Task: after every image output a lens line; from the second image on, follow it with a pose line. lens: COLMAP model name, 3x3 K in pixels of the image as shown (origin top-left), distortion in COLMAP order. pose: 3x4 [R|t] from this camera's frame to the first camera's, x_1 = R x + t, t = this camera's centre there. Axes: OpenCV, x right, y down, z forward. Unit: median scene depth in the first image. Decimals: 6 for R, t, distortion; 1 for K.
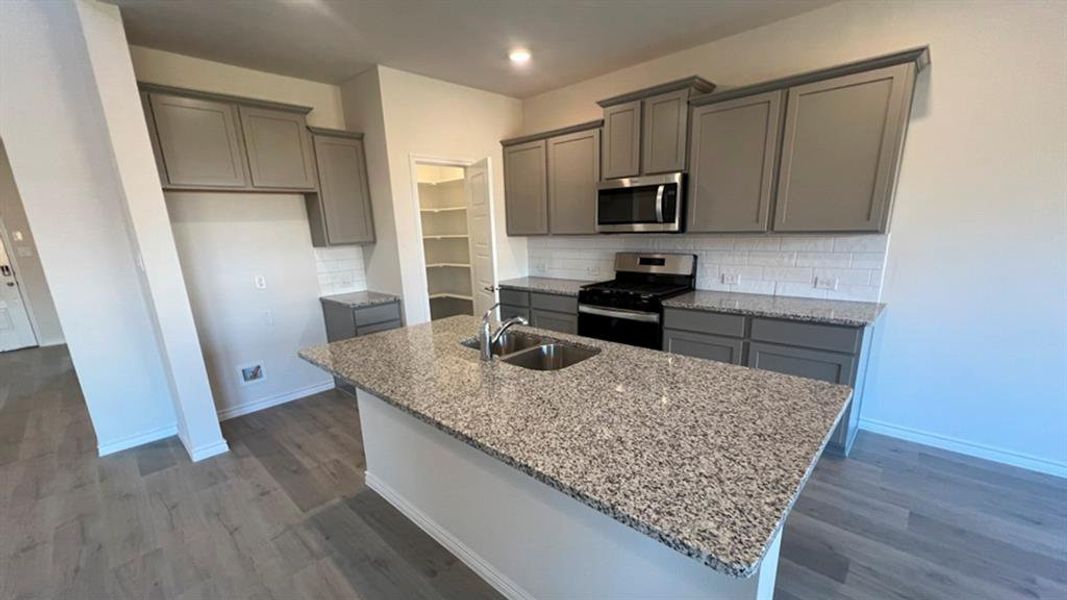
lens RADIAL K [[425.0, 0, 532.7], [0, 425.0, 339.2], [0, 0, 1]] dist [-0.000810, 0.000110]
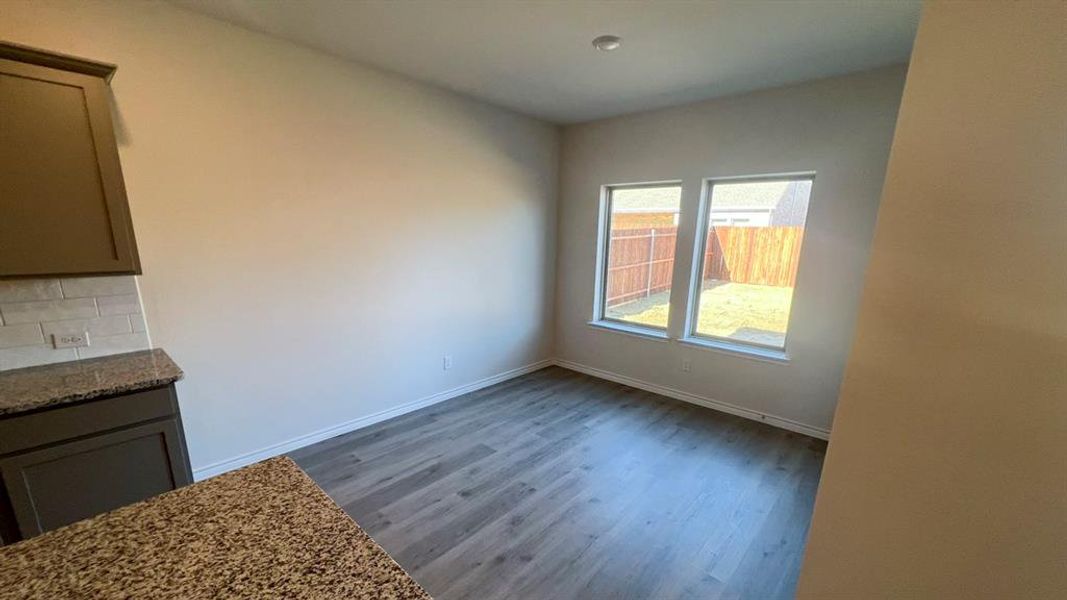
lens RADIAL K [[425.0, 0, 532.7], [0, 425.0, 339.2], [0, 0, 1]] dist [-0.000810, 0.000110]
pose [[-0.027040, -0.208937, 0.977555, -0.065665], [0.240663, 0.947789, 0.209232, -0.112186], [-0.970232, 0.240919, 0.024655, 0.238726]]
